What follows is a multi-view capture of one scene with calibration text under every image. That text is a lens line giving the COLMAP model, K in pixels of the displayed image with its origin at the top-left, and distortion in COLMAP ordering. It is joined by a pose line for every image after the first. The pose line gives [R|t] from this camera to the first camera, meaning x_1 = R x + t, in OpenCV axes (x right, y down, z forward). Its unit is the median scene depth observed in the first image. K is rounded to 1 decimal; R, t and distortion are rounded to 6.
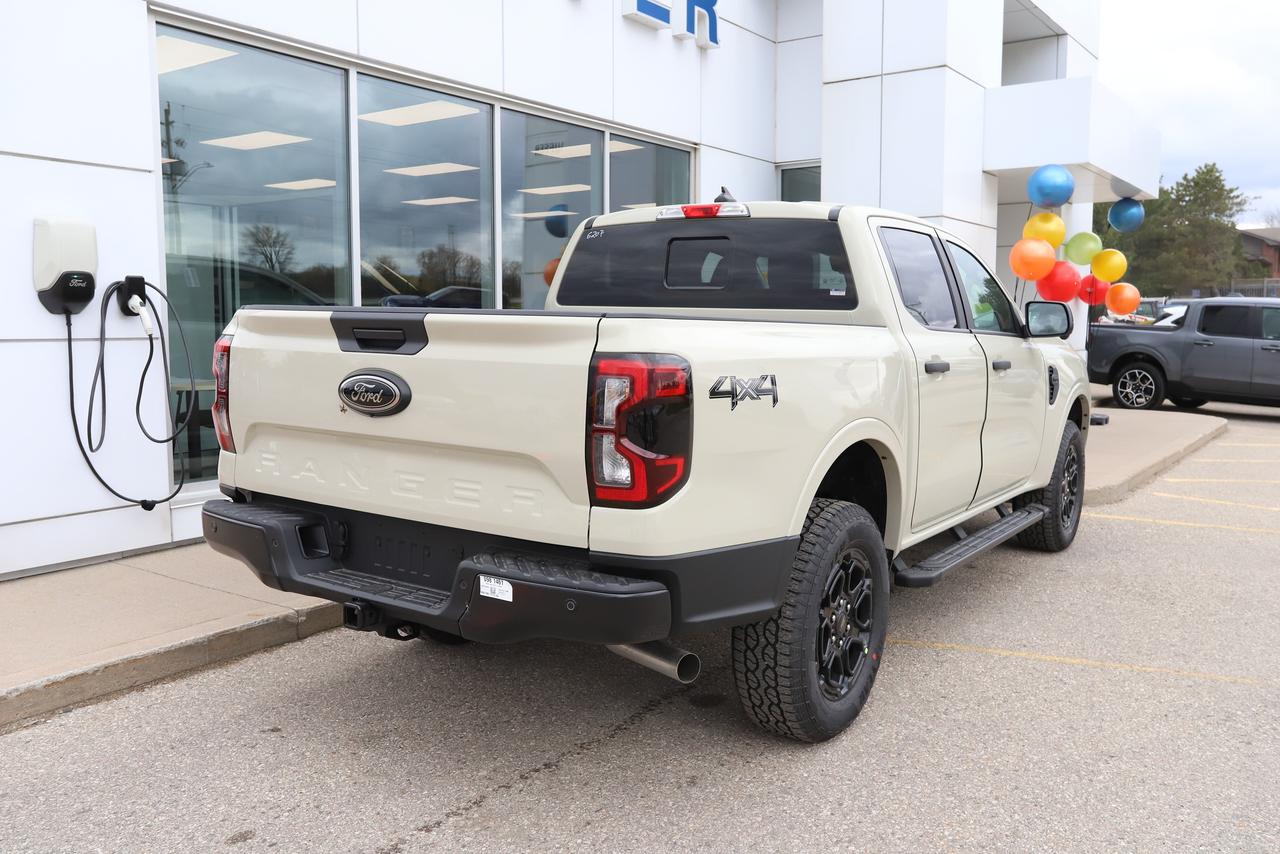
lens RADIAL K [[1070.3, 0, 618.7], [0, 1070.3, 429.0], [0, 0, 1]] dist [-0.002995, 0.002466]
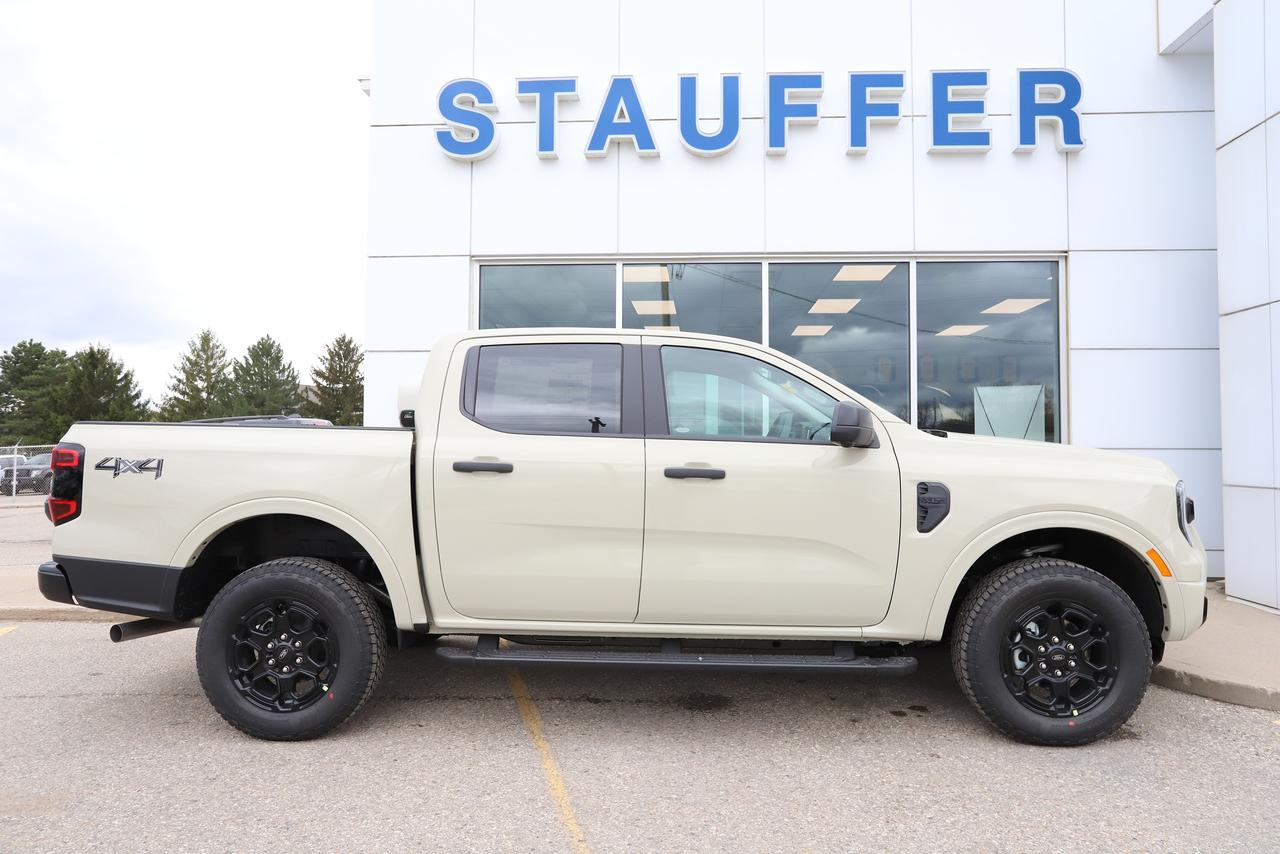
lens RADIAL K [[872.4, 0, 640.0], [0, 872.4, 427.0], [0, 0, 1]] dist [-0.030785, 0.000920]
pose [[0.531123, -0.021554, -0.847021, 1.479209], [-0.087678, 0.992912, -0.080244, -0.053014], [0.842746, 0.116885, 0.525468, 0.858753]]
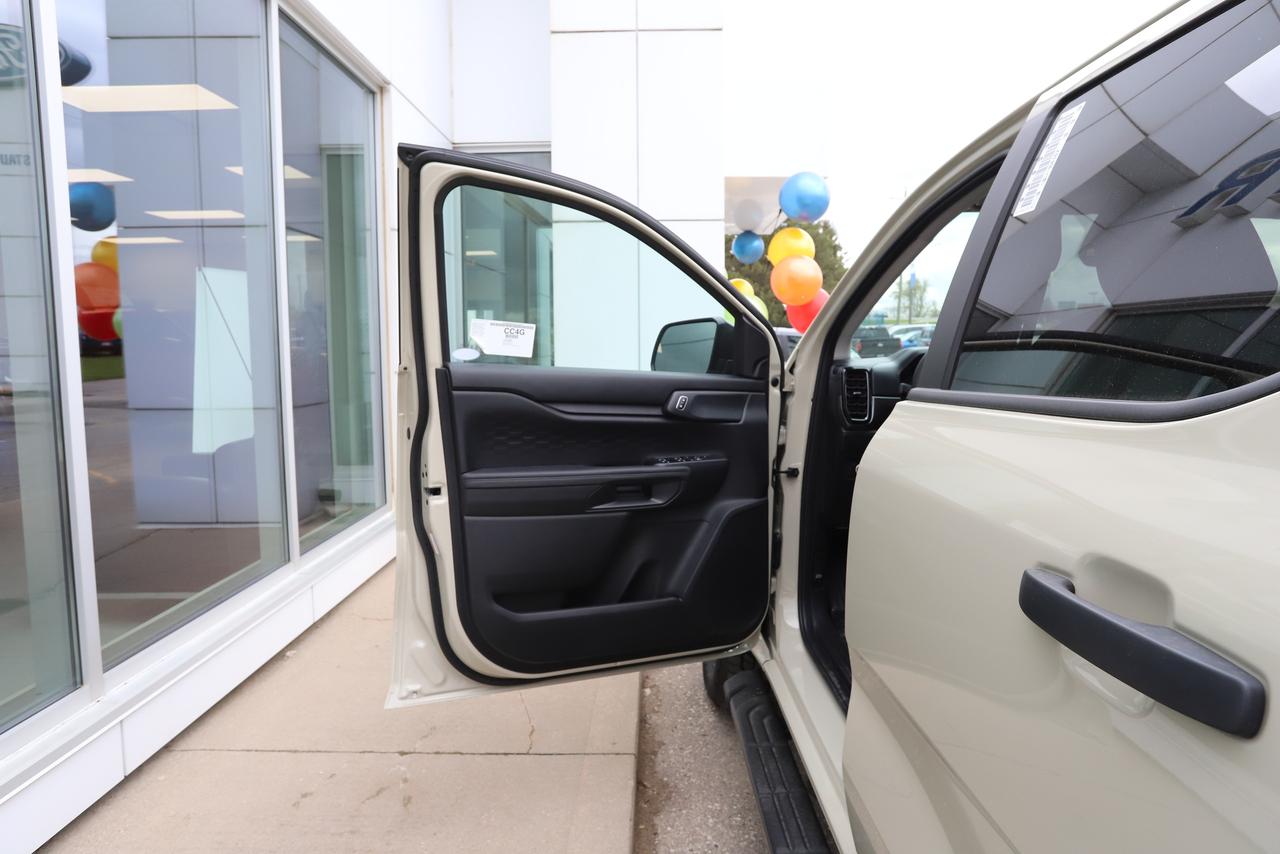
lens RADIAL K [[785.0, 0, 645.9], [0, 785.0, 420.1], [0, 0, 1]] dist [-0.024639, 0.001234]
pose [[0.801302, -0.063286, 0.594903, -0.267148], [0.067046, 0.997624, 0.015820, -0.171526], [-0.594491, 0.027209, 0.803642, 1.534813]]
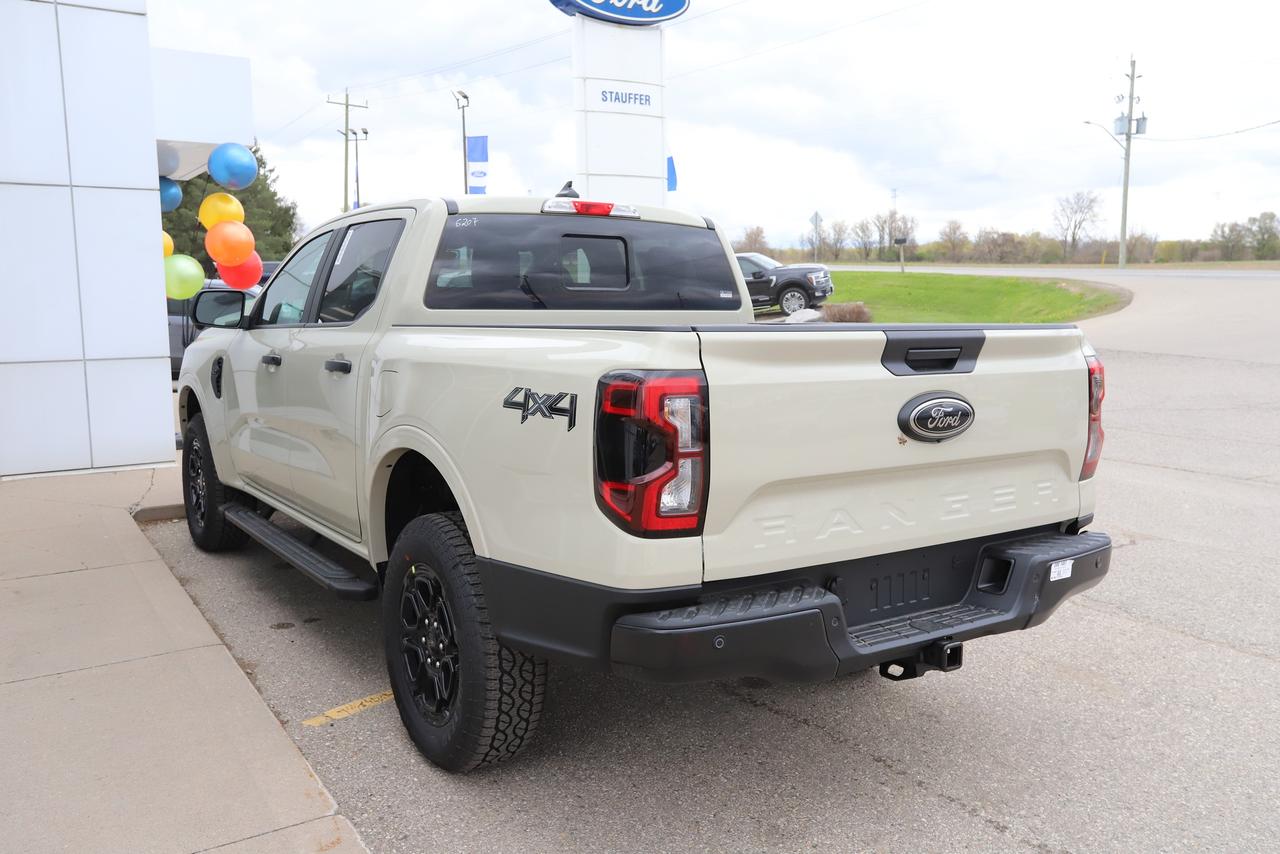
lens RADIAL K [[1101.1, 0, 658.0], [0, 1101.1, 429.7], [0, 0, 1]] dist [0.000480, 0.006357]
pose [[0.344697, -0.124029, 0.930484, -1.134832], [0.101302, 0.990359, 0.094482, -0.129719], [-0.933232, 0.061692, 0.353939, 0.834194]]
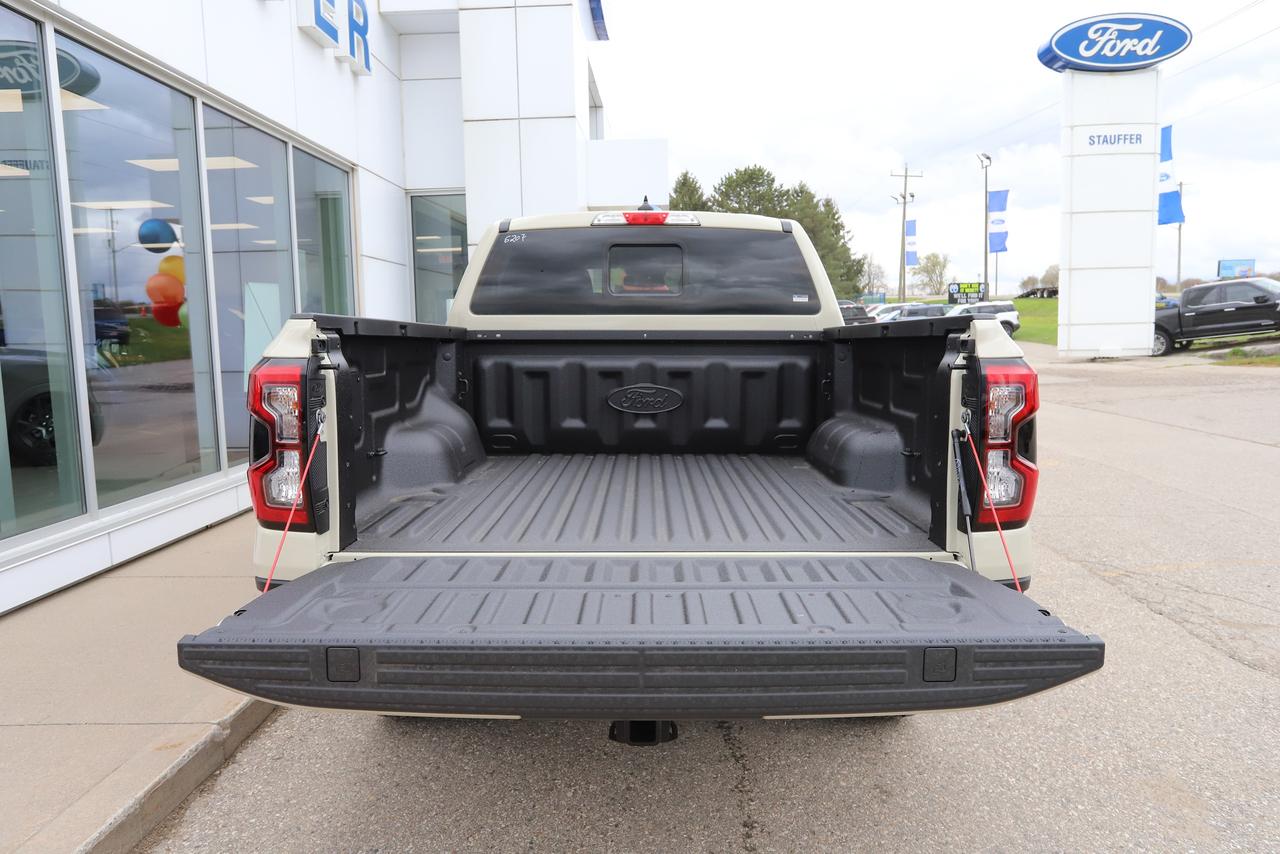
lens RADIAL K [[851.3, 0, 641.4], [0, 851.3, 424.7], [0, 0, 1]] dist [-0.050593, 0.047760]
pose [[0.819624, -0.081964, 0.567008, -0.531192], [0.078211, 0.996455, 0.030986, -0.049606], [-0.567538, 0.018950, 0.823129, 0.482660]]
